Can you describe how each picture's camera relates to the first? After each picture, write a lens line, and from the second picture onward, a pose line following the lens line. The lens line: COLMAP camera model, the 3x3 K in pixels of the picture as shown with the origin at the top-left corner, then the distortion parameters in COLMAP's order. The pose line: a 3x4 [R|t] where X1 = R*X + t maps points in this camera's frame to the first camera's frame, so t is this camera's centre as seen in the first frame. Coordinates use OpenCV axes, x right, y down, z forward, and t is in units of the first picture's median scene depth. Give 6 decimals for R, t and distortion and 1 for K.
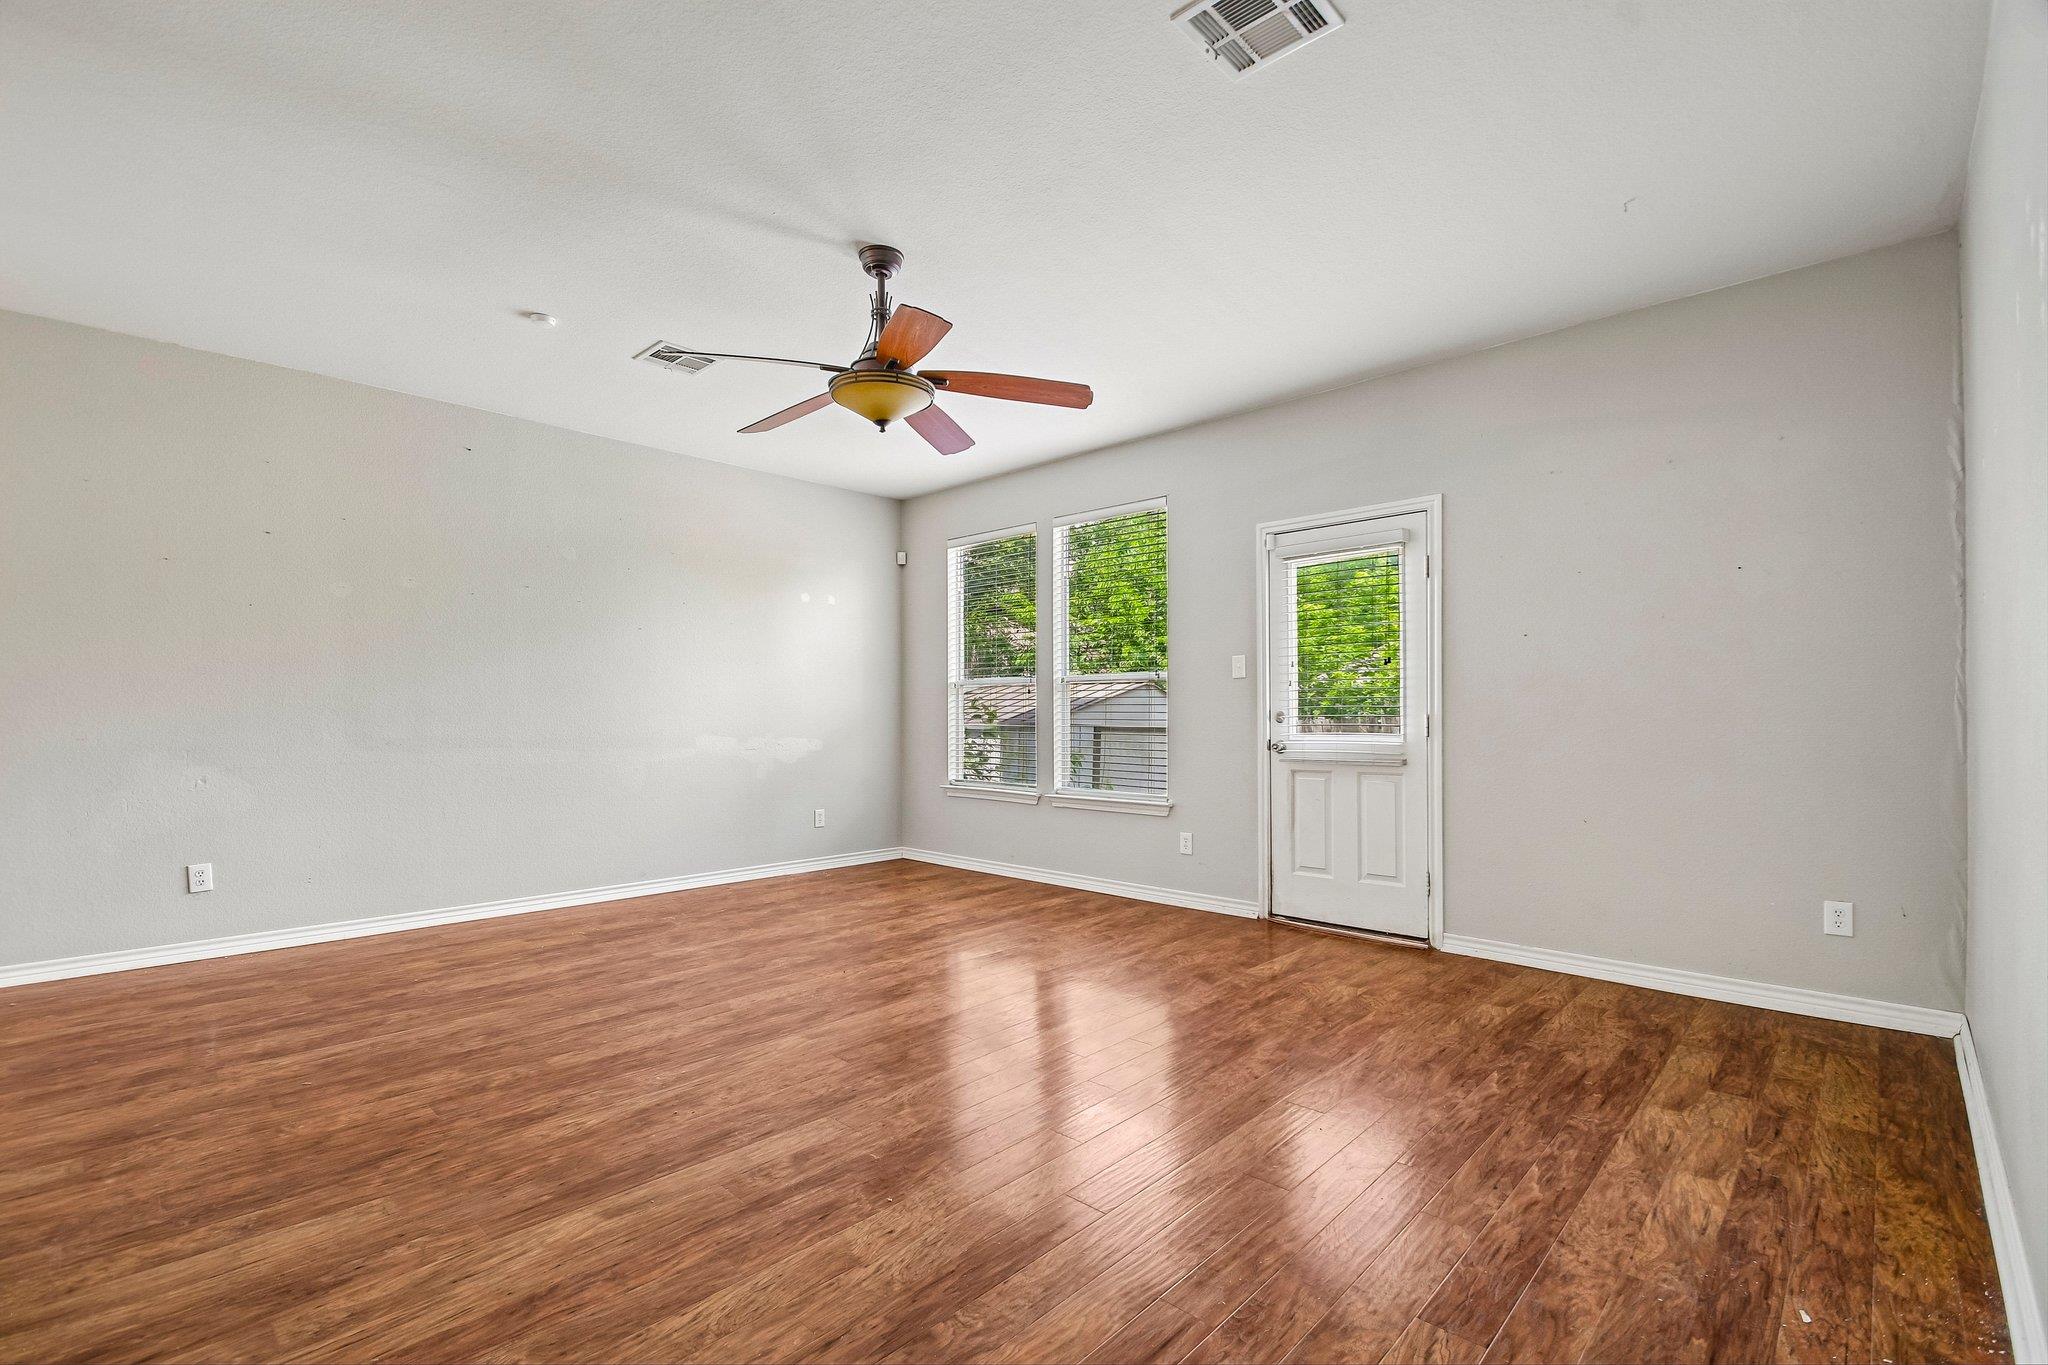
lens RADIAL K [[903.9, 0, 1025.5], [0, 903.9, 699.1], [0, 0, 1]] dist [0.009219, 0.000490]
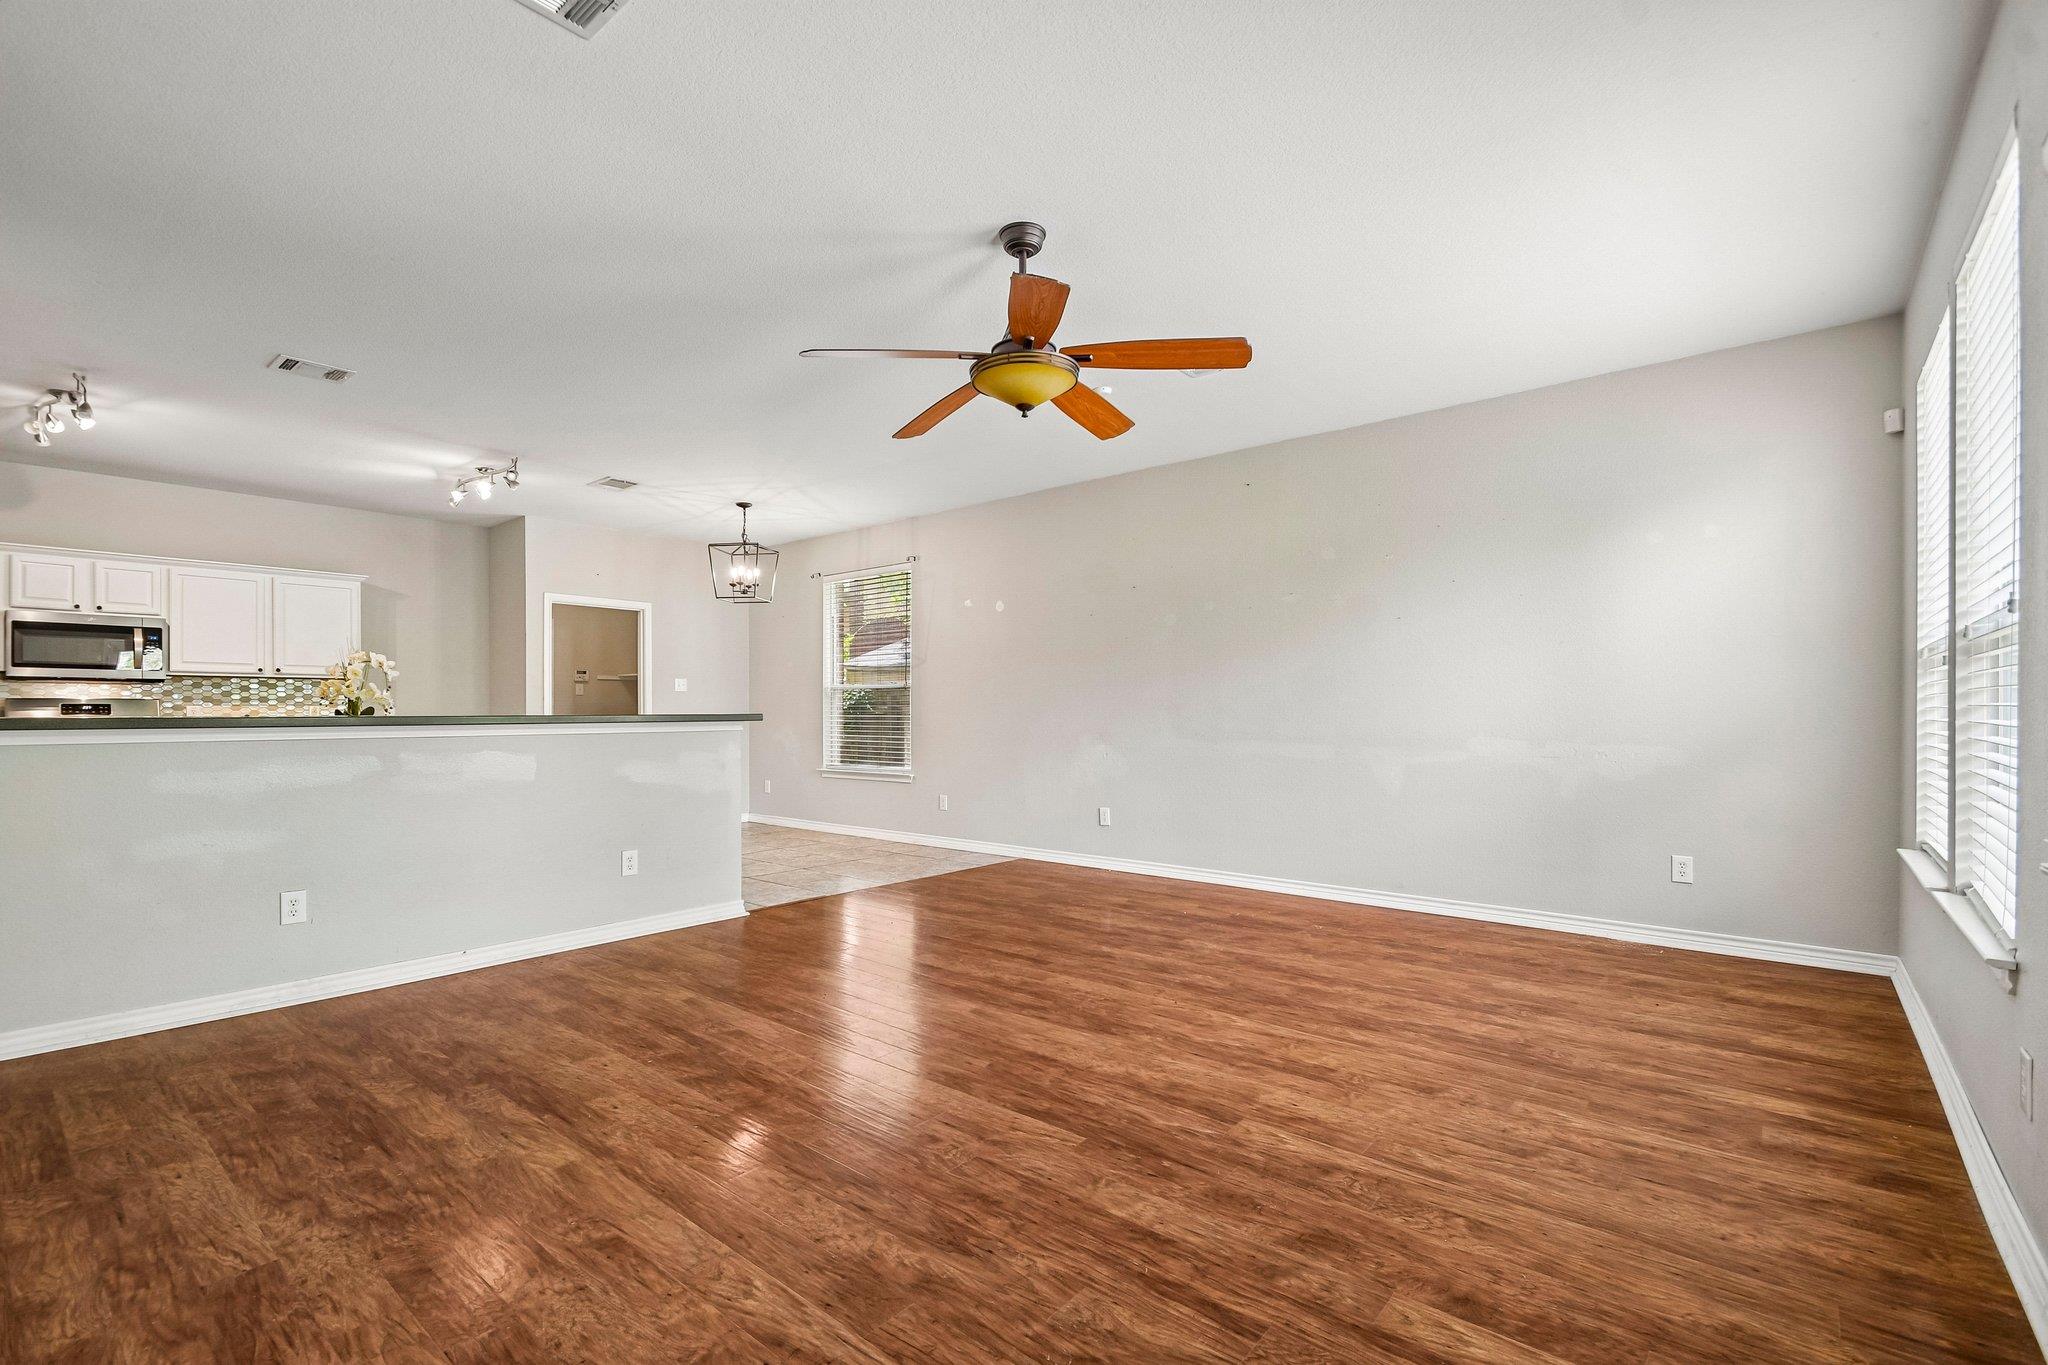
lens RADIAL K [[903.9, 0, 1004.2], [0, 903.9, 711.8], [0, 0, 1]] dist [0.009219, 0.000490]
pose [[0.050732, 0.000214, -0.998712, 0.644927], [0.017625, 0.999844, 0.001109, 0.011760], [0.998557, -0.017658, 0.050720, 0.754700]]
